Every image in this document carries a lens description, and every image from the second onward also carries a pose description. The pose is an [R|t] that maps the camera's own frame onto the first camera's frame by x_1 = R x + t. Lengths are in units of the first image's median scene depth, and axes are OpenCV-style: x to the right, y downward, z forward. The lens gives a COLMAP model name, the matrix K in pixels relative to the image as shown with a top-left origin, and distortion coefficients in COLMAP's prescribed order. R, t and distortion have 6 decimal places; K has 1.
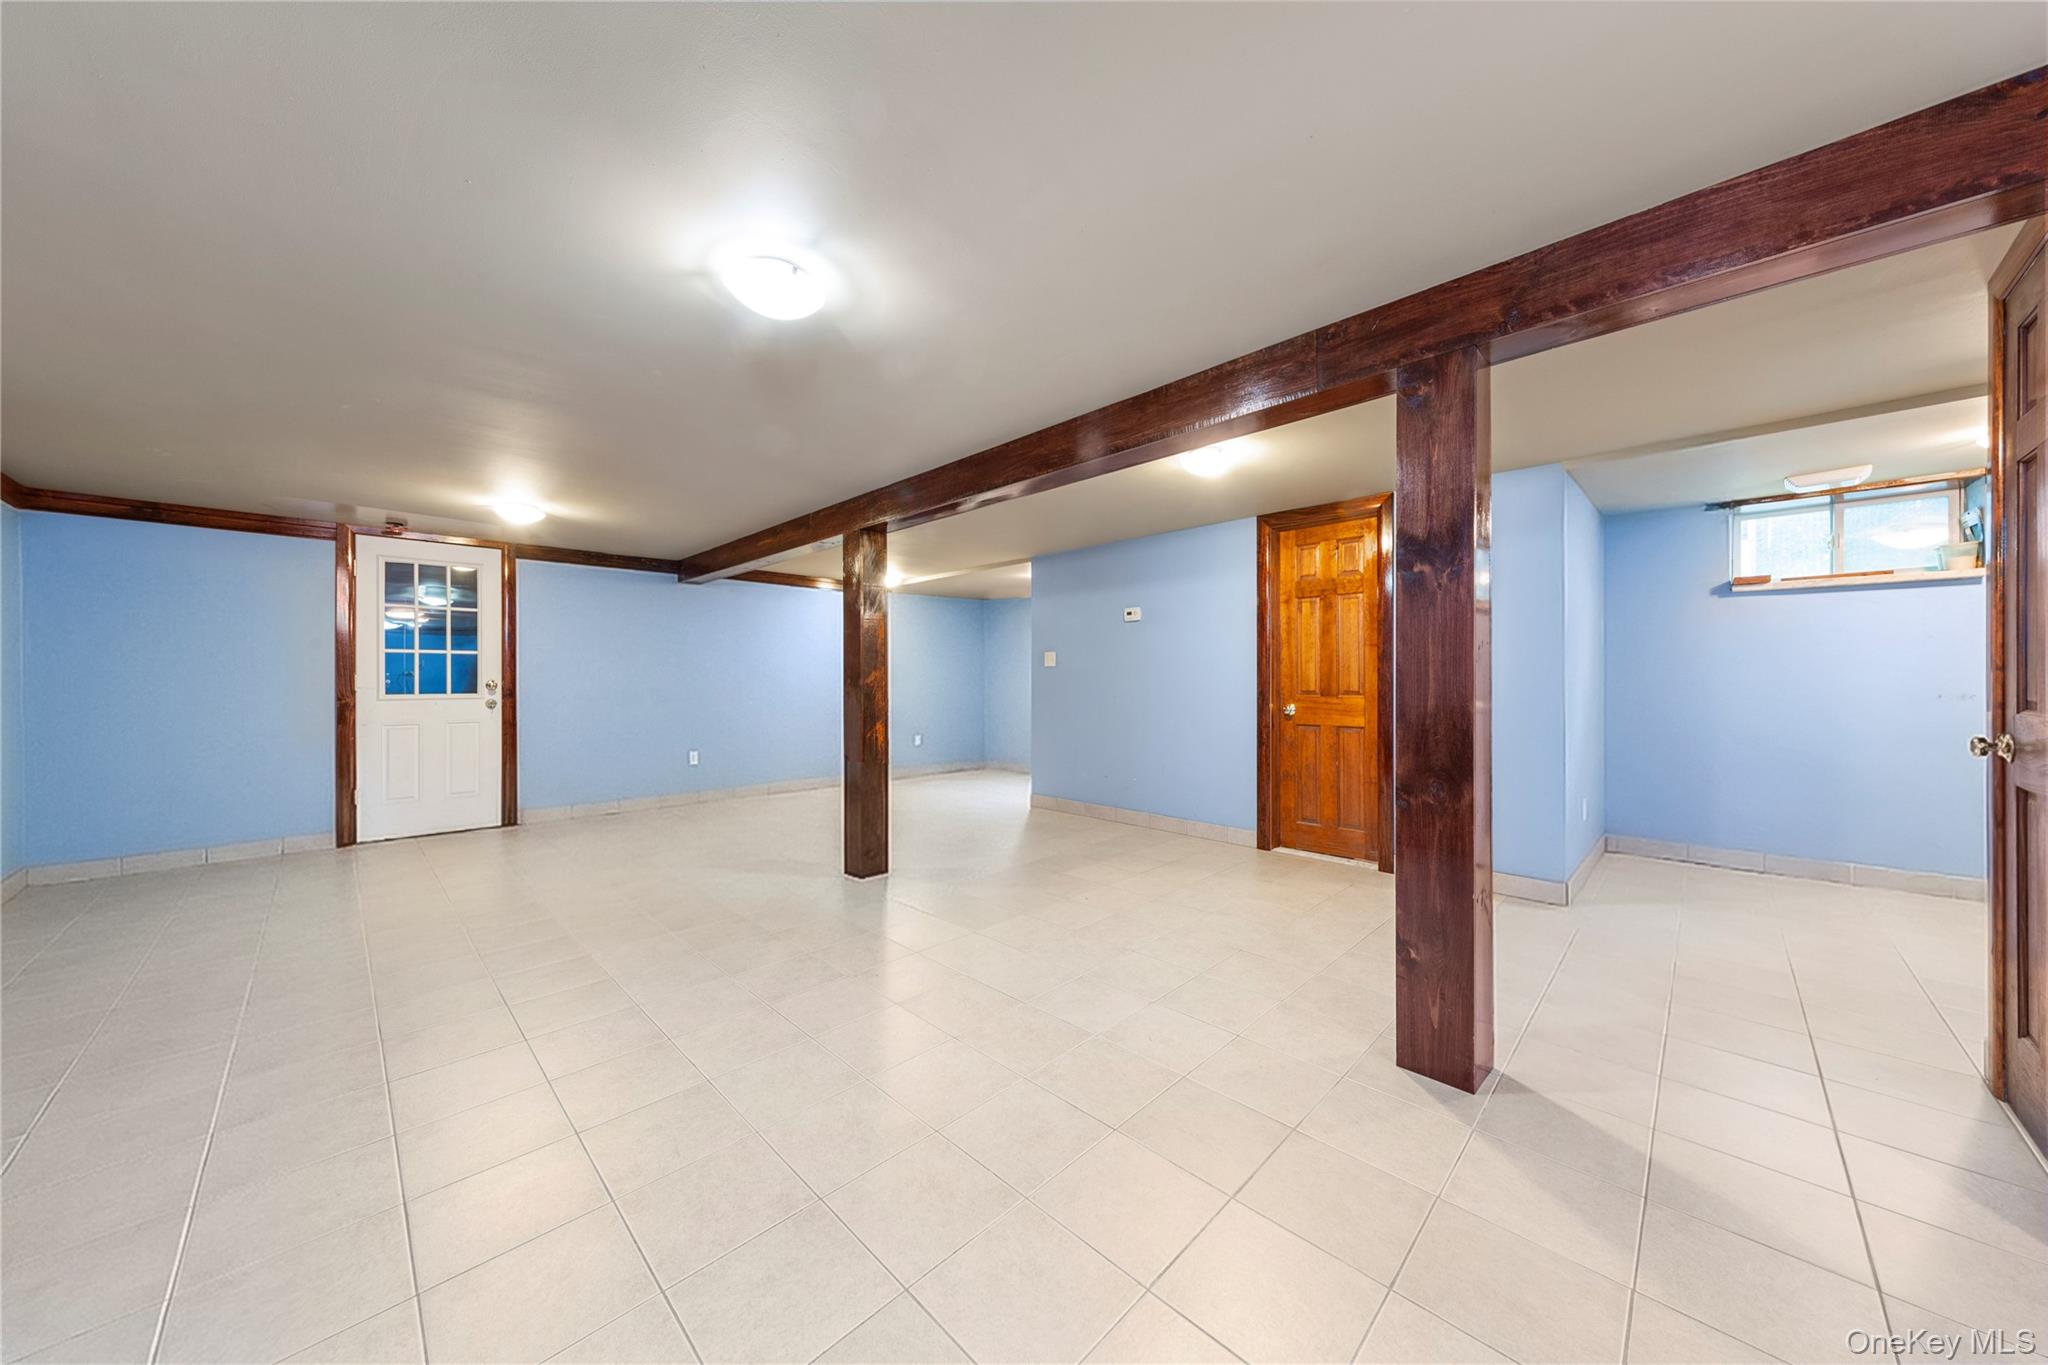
lens RADIAL K [[689.0, 0, 1024.0], [0, 689.0, 682.5], [0, 0, 1]] dist [-0.000901, -0.000147]
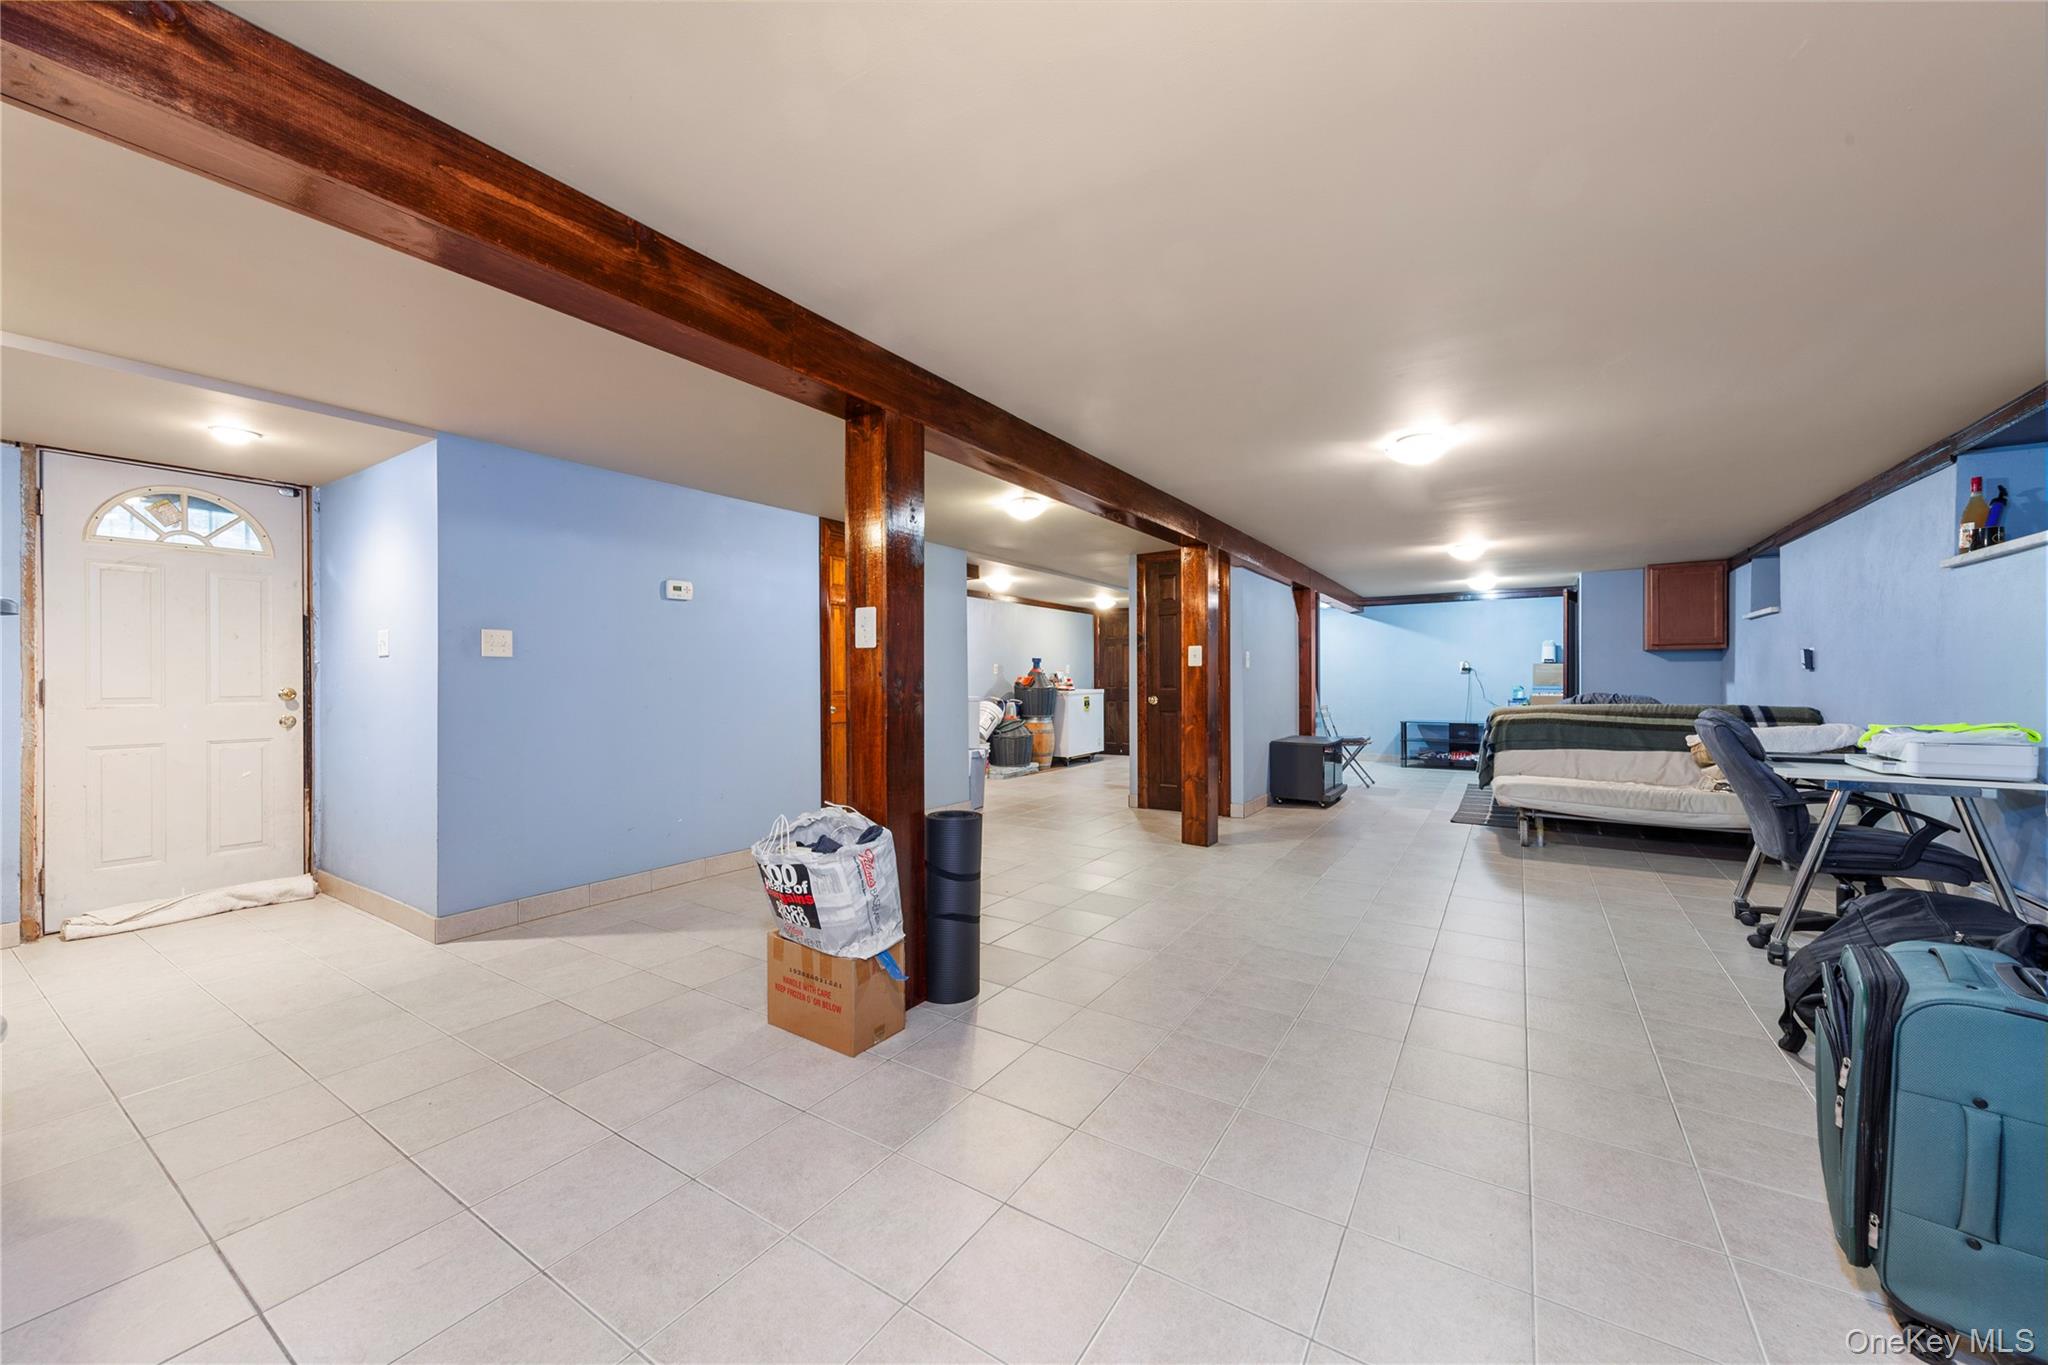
lens RADIAL K [[766.0, 0, 1024.0], [0, 766.0, 682.5], [0, 0, 1]] dist [-0.000486, -0.000148]
pose [[-0.216191, -0.000206, 0.976351, -0.704153], [0.005985, 0.999981, 0.001536, -0.002163], [-0.976333, 0.006175, -0.216186, 0.829396]]
